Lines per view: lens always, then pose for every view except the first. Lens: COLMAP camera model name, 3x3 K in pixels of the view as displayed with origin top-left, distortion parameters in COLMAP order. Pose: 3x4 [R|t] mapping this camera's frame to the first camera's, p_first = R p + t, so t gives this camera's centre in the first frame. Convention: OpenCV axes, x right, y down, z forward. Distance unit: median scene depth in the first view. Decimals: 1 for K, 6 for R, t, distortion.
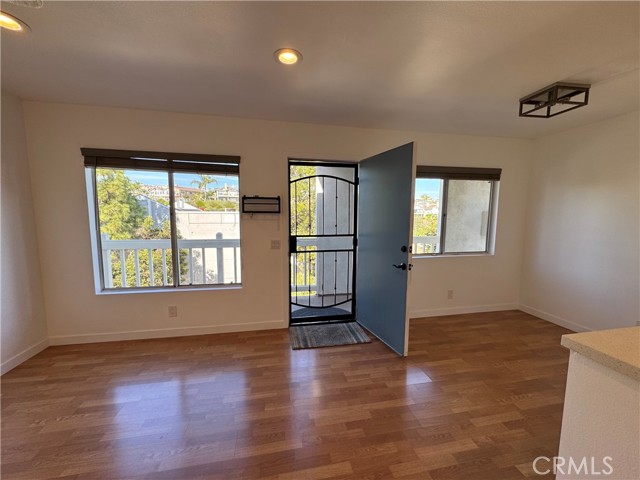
lens RADIAL K [[256.5, 0, 320.0], [0, 256.5, 240.0], [0, 0, 1]] dist [-0.001980, 0.000138]
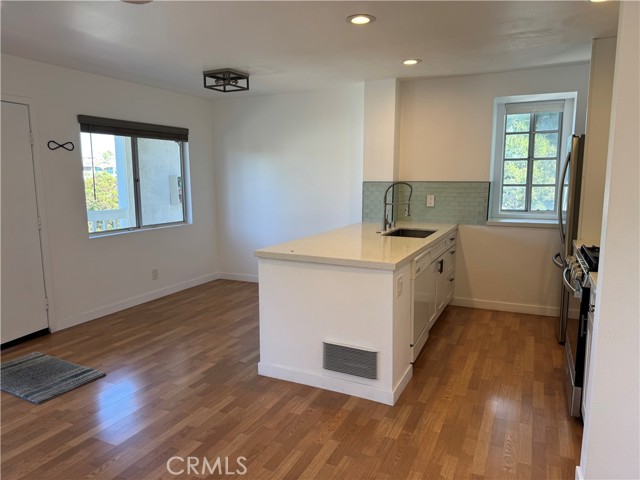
lens RADIAL K [[448.0, 0, 320.0], [0, 448.0, 240.0], [0, 0, 1]] dist [0.004156, -0.000652]
pose [[0.596748, -0.119766, 0.793441, -0.421415], [0.095670, 0.992365, 0.077839, 0.047117], [-0.796705, 0.029459, 0.603650, -0.424917]]
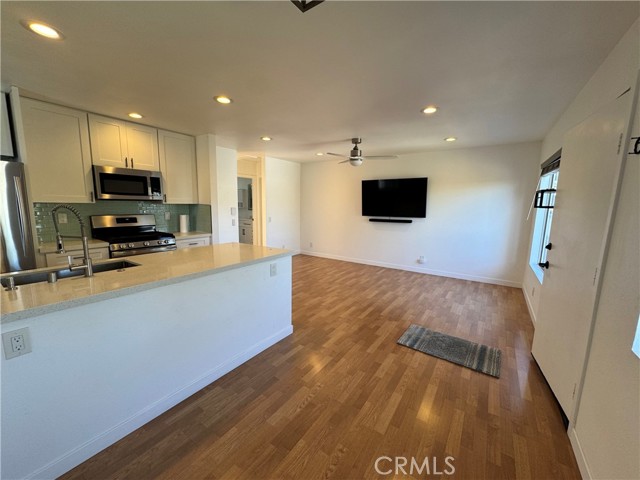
lens RADIAL K [[256.5, 0, 320.0], [0, 256.5, 240.0], [0, 0, 1]] dist [-0.001980, 0.000138]
pose [[-0.712550, 0.083284, -0.696660, 0.966238], [-0.099538, 0.970887, 0.217876, -0.117450], [0.694524, 0.224592, -0.683516, 1.104358]]
